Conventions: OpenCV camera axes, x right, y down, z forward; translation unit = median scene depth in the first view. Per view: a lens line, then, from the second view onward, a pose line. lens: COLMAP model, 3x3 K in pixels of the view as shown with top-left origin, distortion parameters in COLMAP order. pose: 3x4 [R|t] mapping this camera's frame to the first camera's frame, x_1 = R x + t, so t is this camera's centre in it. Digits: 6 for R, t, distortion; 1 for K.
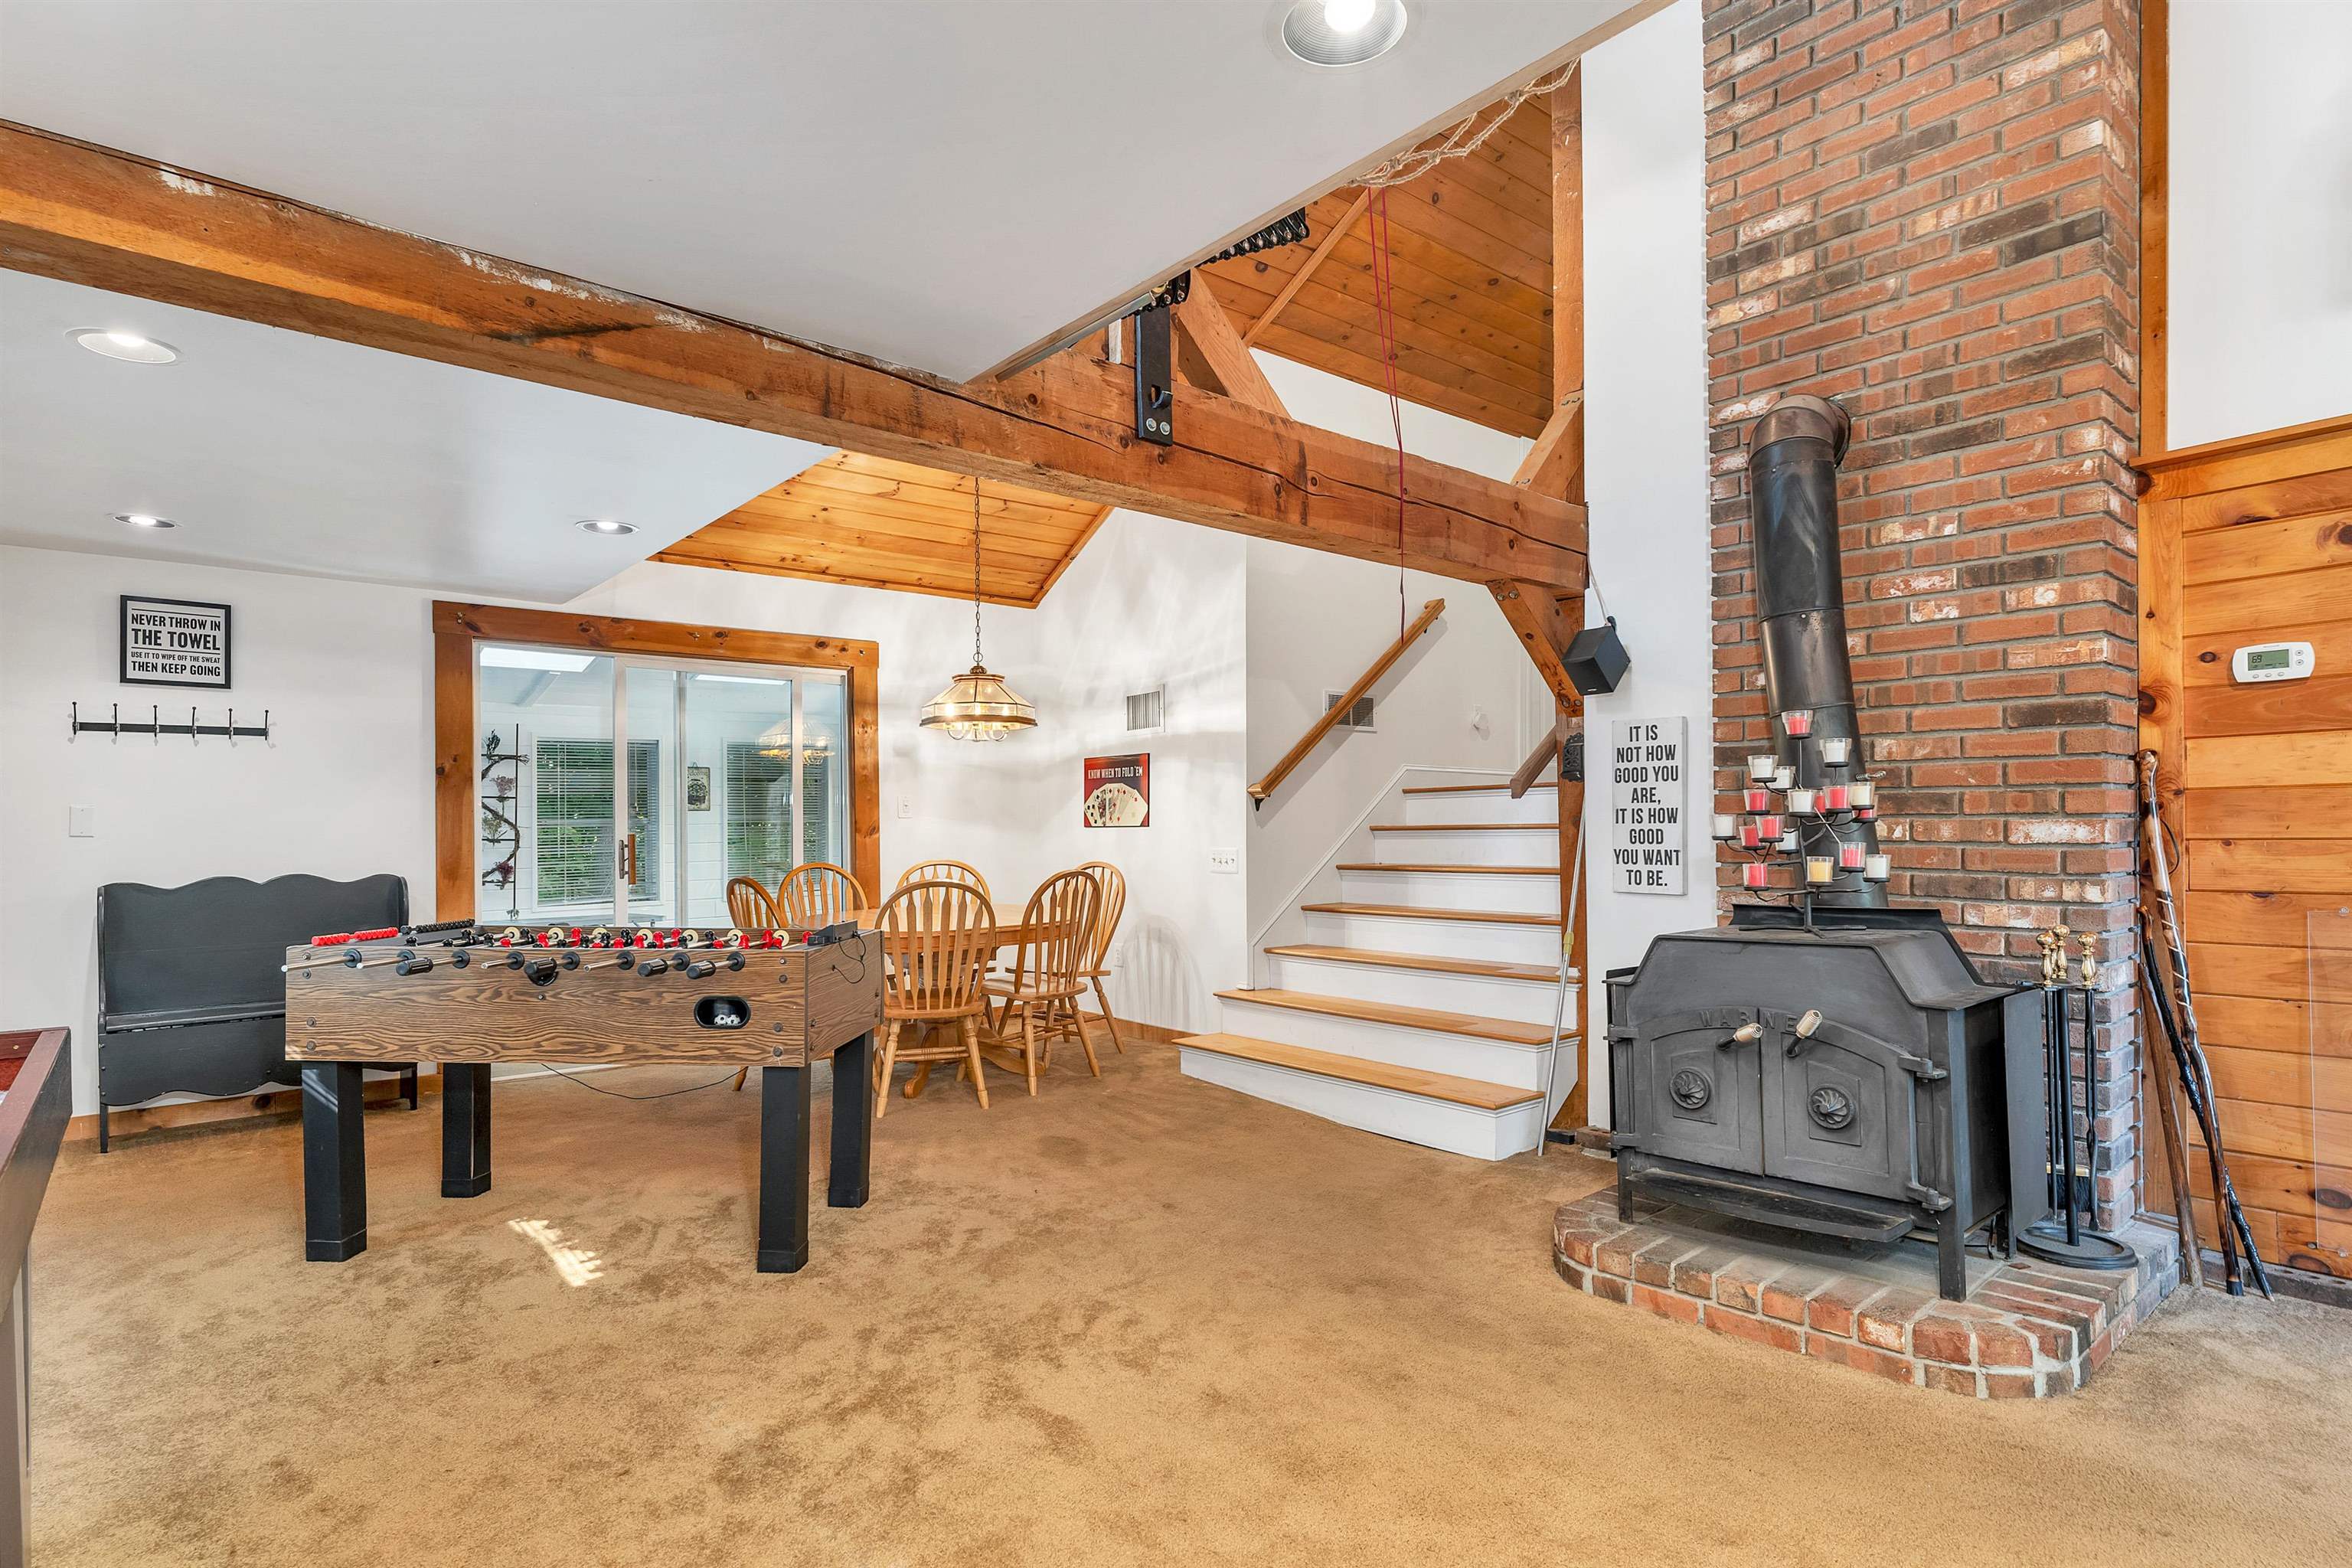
lens RADIAL K [[1202.5, 0, 1150.2], [0, 1202.5, 820.3], [0, 0, 1]] dist [0.004973, 0.000513]
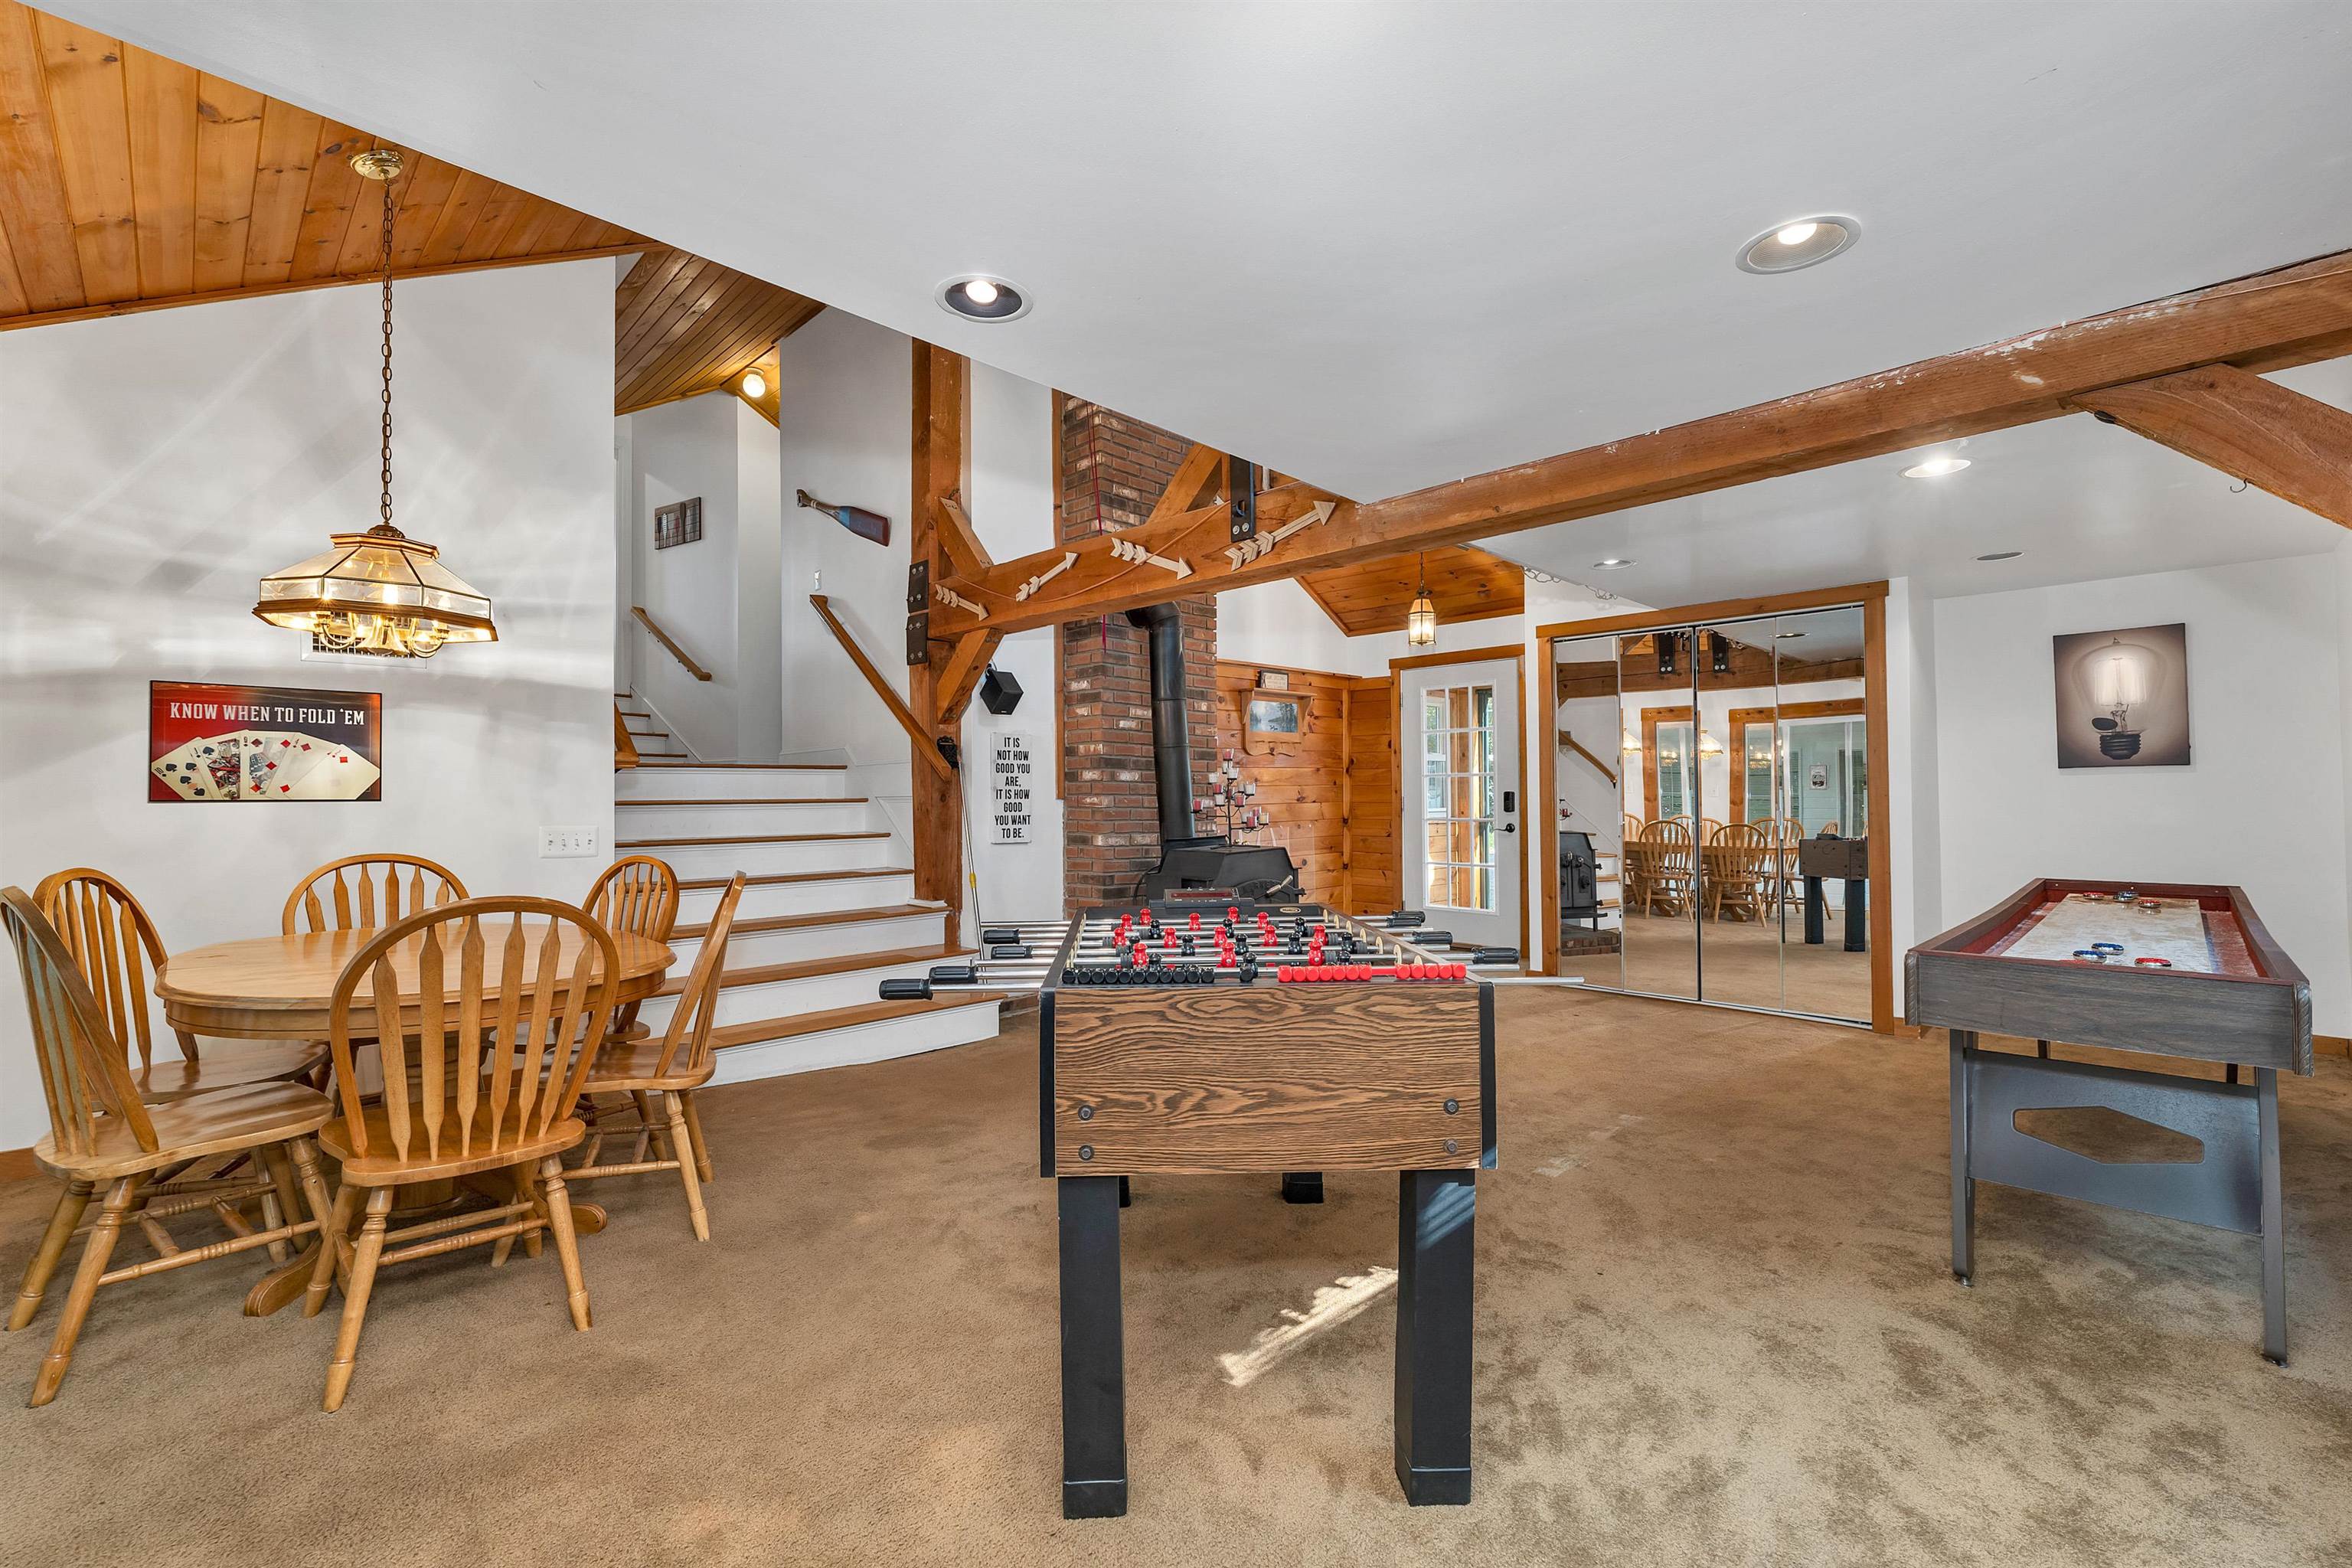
lens RADIAL K [[984.0, 0, 1165.1], [0, 984.0, 785.1], [0, 0, 1]] dist [0.005867, -0.001803]
pose [[-0.093172, 0.023786, 0.995366, -0.903129], [0.001934, 0.999717, -0.023709, 0.015610], [-0.995648, -0.000284, -0.093191, 0.919142]]
